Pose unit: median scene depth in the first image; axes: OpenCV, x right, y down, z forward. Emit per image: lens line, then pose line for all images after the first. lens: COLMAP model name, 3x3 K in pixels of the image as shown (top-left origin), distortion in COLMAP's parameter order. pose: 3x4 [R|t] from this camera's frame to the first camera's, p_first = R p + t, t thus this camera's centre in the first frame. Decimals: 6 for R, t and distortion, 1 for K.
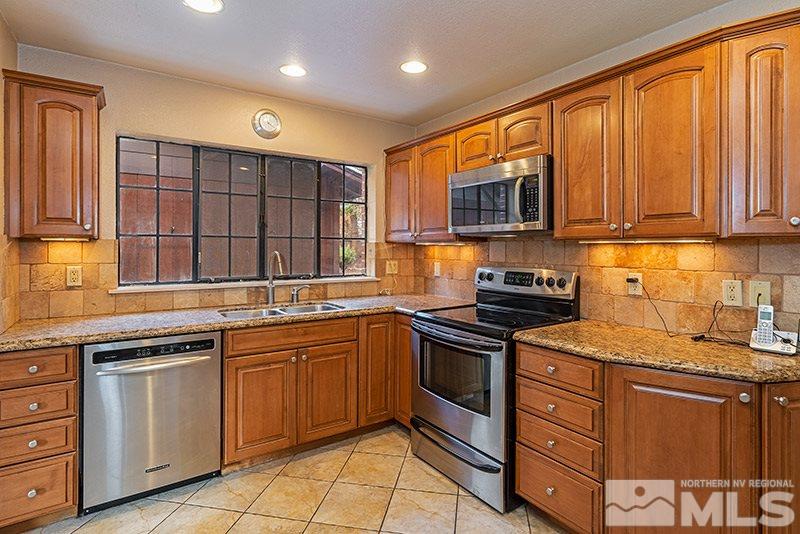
lens RADIAL K [[417.1, 0, 400.9], [0, 417.1, 247.4], [0, 0, 1]] dist [0.000142, 0.000244]
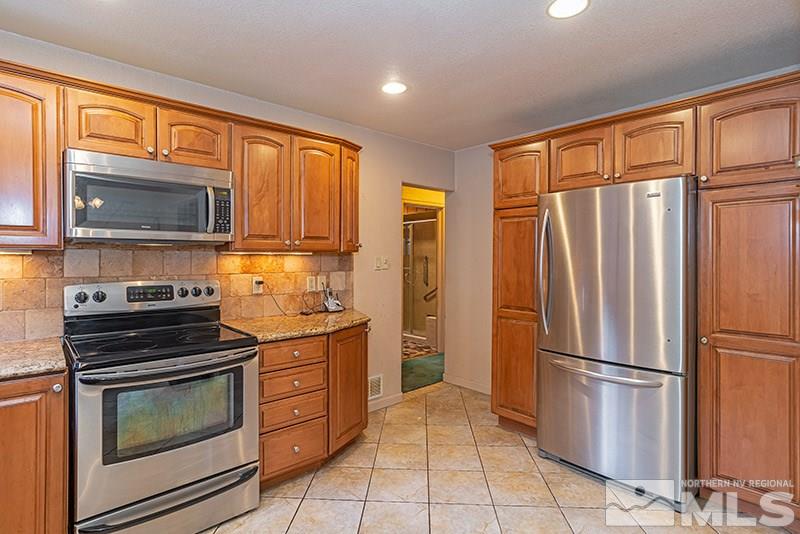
lens RADIAL K [[411.7, 0, 399.7], [0, 411.7, 257.7], [0, 0, 1]] dist [0.003187, 0.000819]
pose [[-0.129979, -0.005922, 0.991499, -0.796271], [-0.002652, 0.999981, 0.005625, -0.007775], [-0.991513, -0.001898, -0.129992, 0.734007]]
